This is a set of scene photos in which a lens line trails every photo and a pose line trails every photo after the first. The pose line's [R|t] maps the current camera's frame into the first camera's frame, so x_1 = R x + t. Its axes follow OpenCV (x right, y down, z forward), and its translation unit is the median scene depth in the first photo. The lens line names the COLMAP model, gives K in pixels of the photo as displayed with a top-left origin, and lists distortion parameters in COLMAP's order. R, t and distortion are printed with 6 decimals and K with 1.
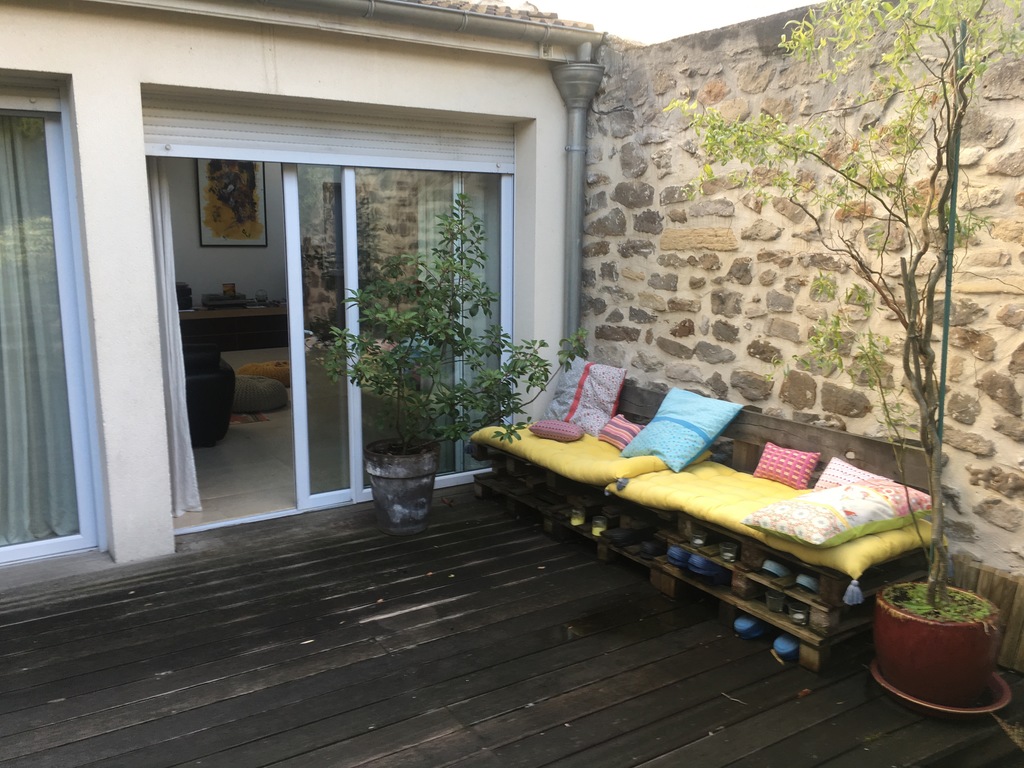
lens RADIAL K [[894.7, 0, 513.1], [0, 894.7, 383.4], [0, 0, 1]] dist [0.040762, 0.001207]
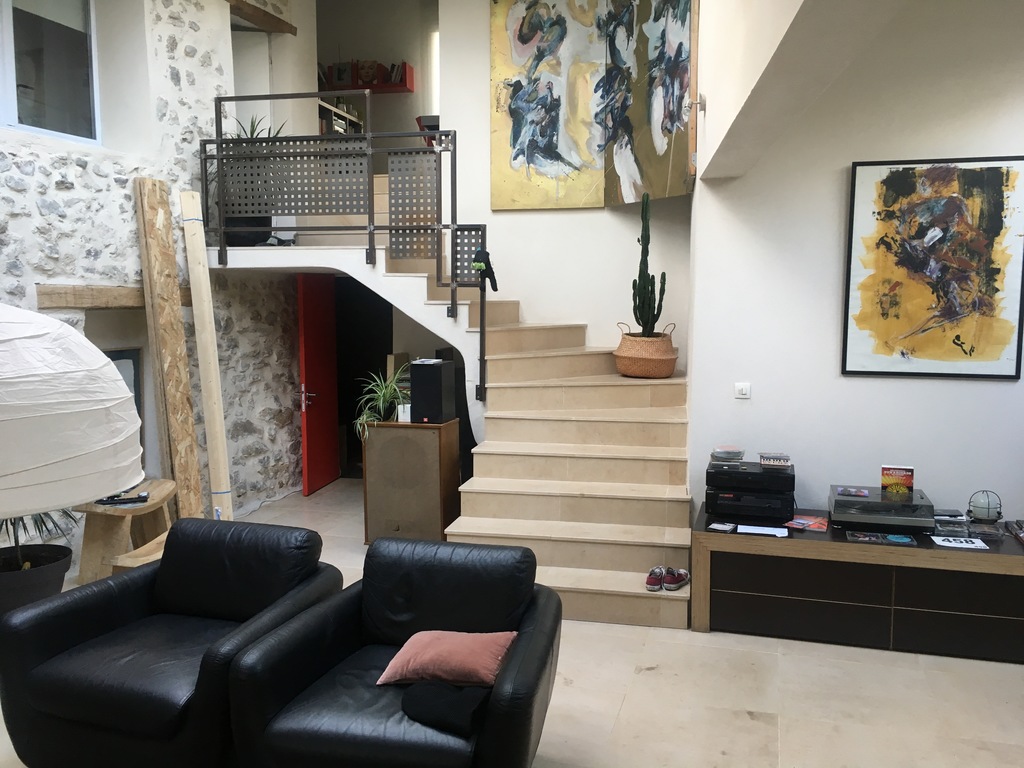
lens RADIAL K [[894.7, 0, 512.9], [0, 894.7, 386.4], [0, 0, 1]] dist [0.040762, 0.001207]
pose [[0.675797, 0.072472, -0.733516, -0.137621], [-0.122210, 0.992398, -0.014543, -0.120512], [0.726886, 0.099471, 0.679517, 0.591823]]
